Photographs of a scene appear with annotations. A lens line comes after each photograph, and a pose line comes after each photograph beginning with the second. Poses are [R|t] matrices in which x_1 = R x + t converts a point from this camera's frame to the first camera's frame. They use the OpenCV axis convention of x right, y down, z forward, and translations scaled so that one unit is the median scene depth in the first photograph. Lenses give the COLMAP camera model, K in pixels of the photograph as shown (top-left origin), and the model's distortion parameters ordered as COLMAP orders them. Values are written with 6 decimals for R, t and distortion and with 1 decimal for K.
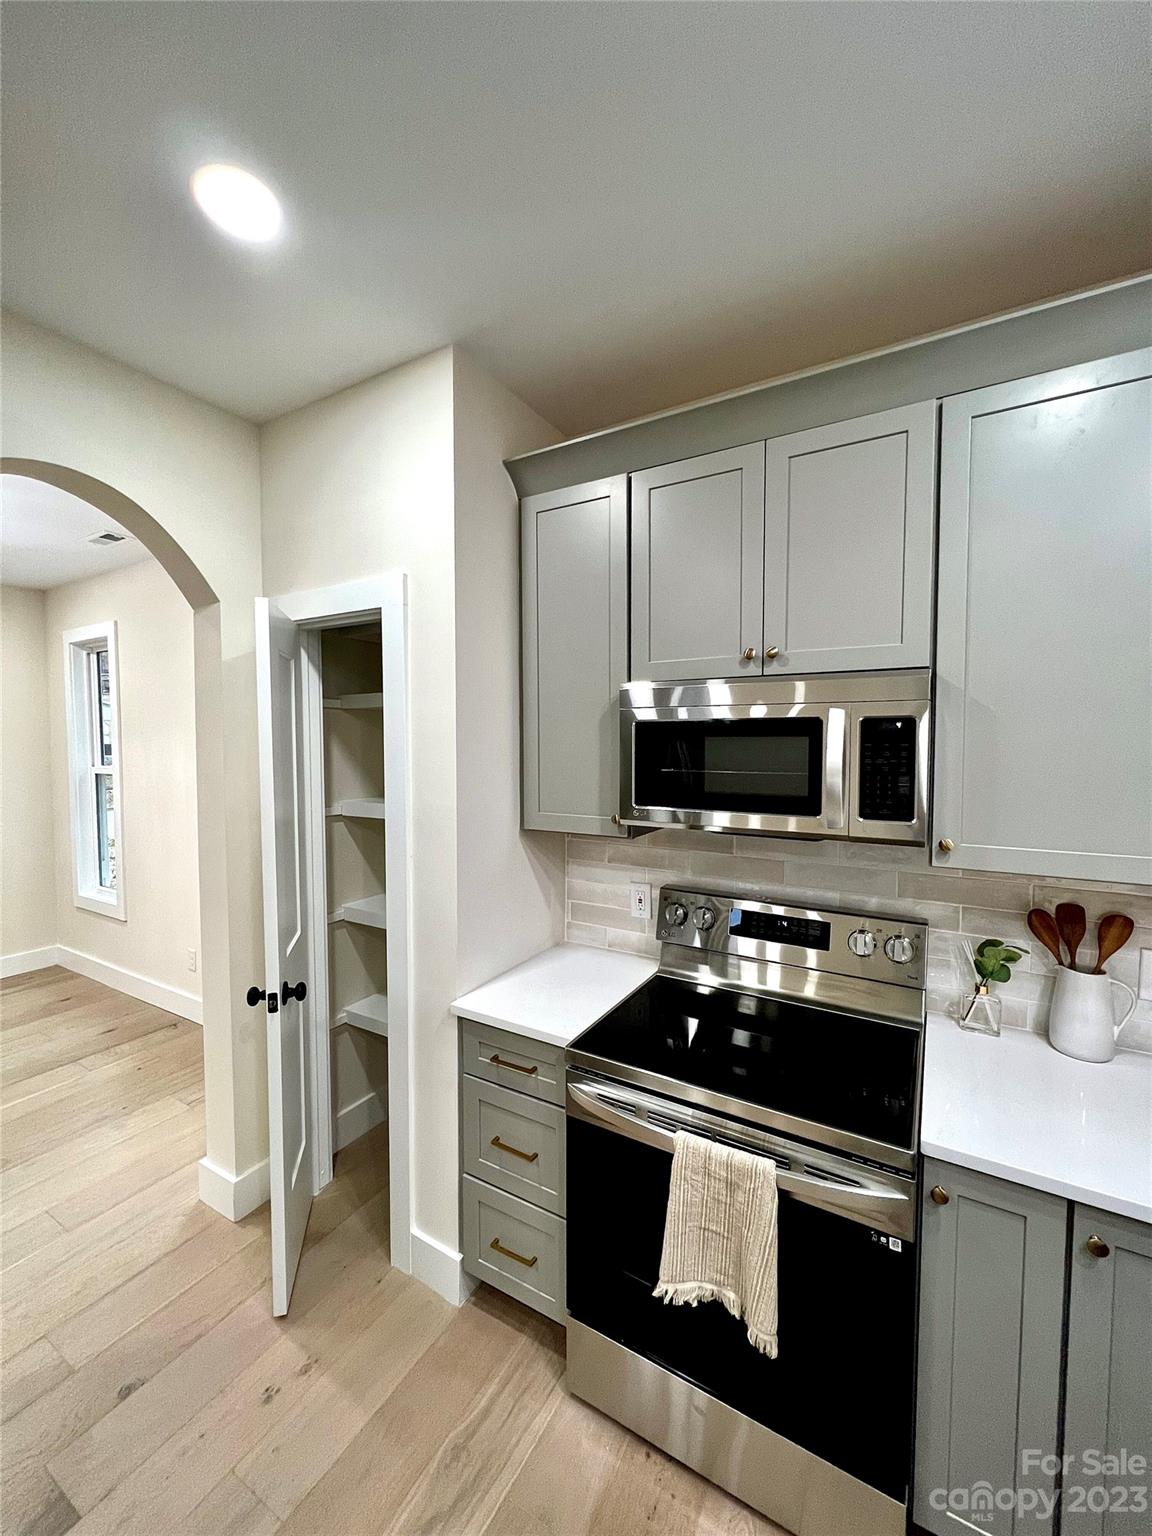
lens RADIAL K [[611.7, 0, 581.6], [0, 611.7, 772.8], [0, 0, 1]] dist [-0.002805, 0.000344]
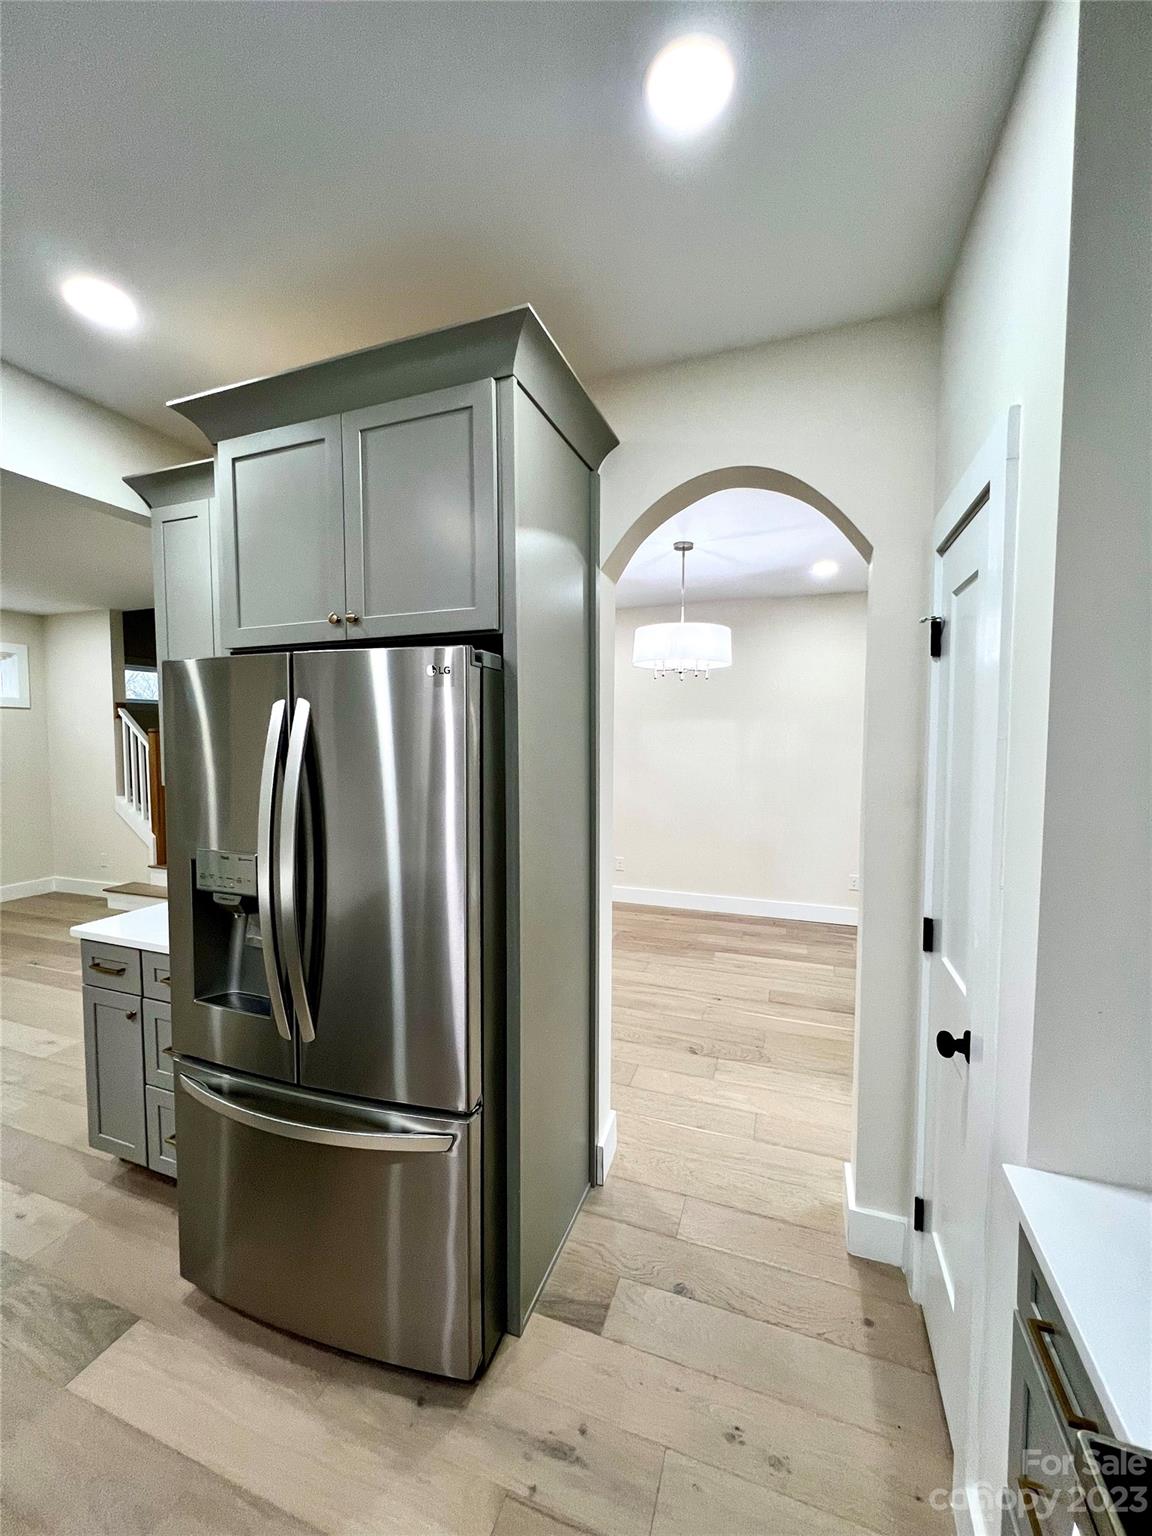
lens RADIAL K [[611.7, 0, 574.9], [0, 611.7, 772.9], [0, 0, 1]] dist [-0.002805, 0.000344]
pose [[0.165363, 0.055840, -0.984651, 0.307552], [-0.048289, 0.997657, 0.048468, 0.023617], [0.985050, 0.039533, 0.167672, 0.653632]]
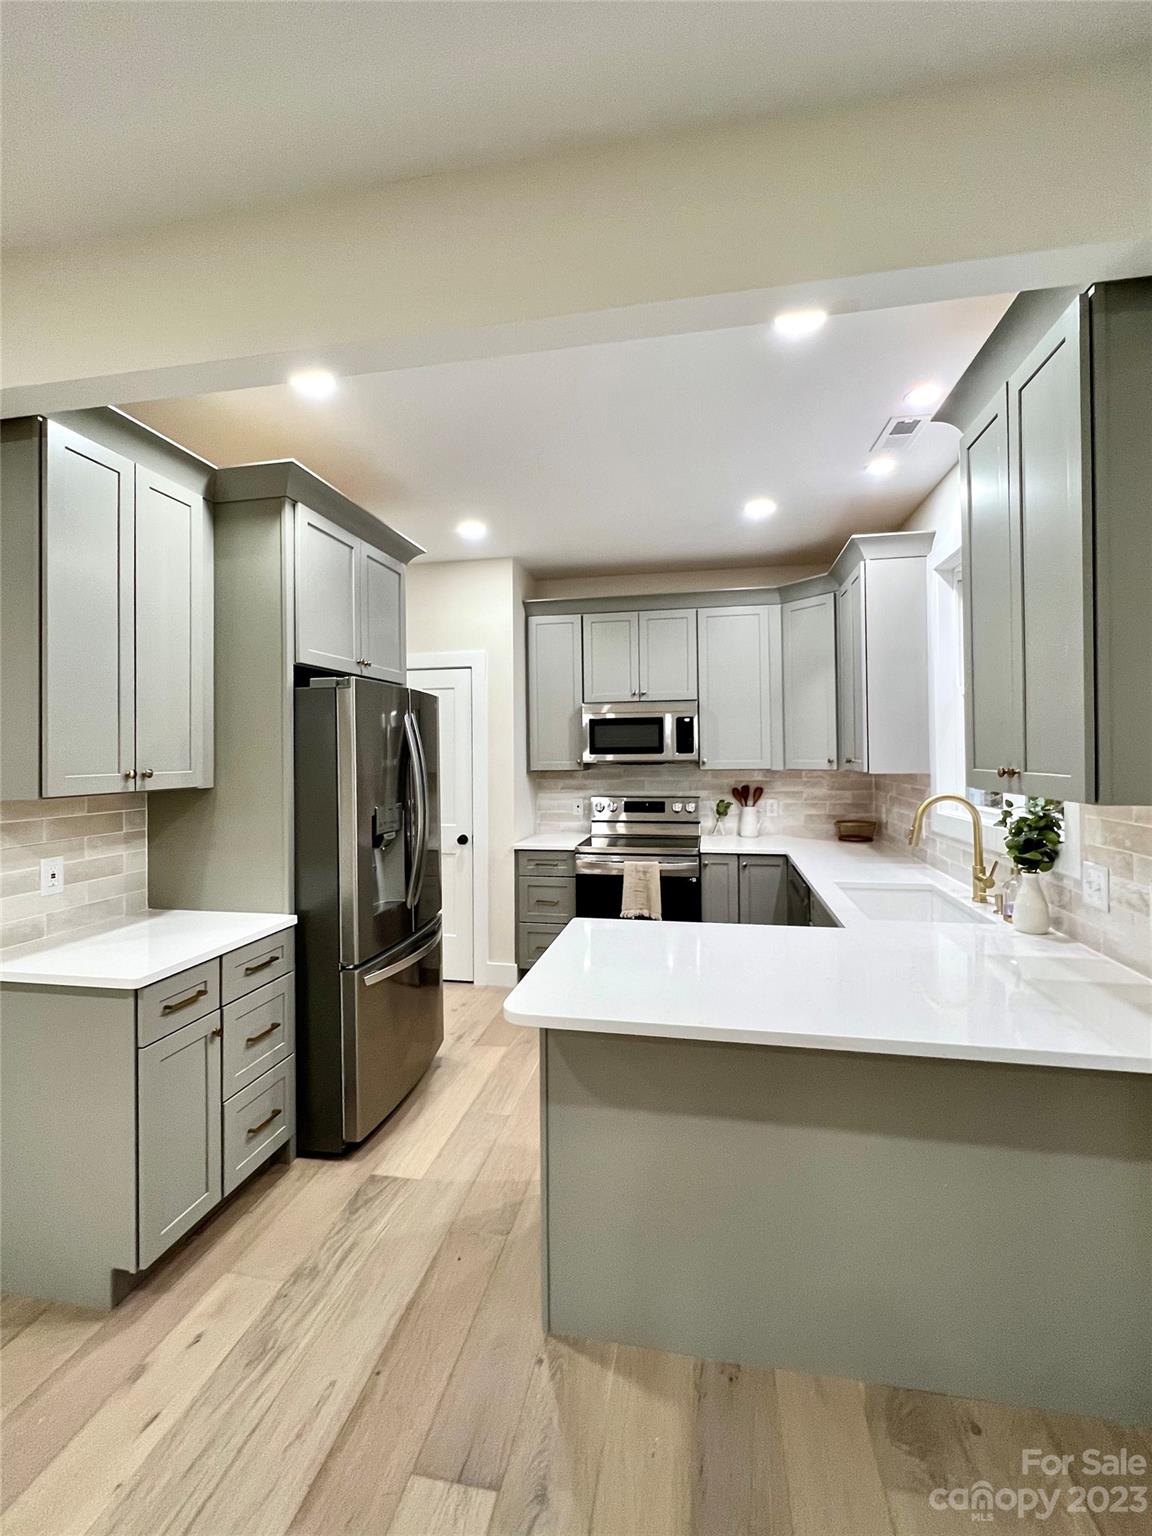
lens RADIAL K [[622.1, 0, 580.5], [0, 622.1, 756.4], [0, 0, 1]] dist [0.000170, 0.000009]
pose [[0.946303, -0.012540, 0.323038, -0.789710], [0.027849, 0.998695, -0.042811, 0.178393], [-0.322080, 0.049508, 0.945417, -1.386322]]
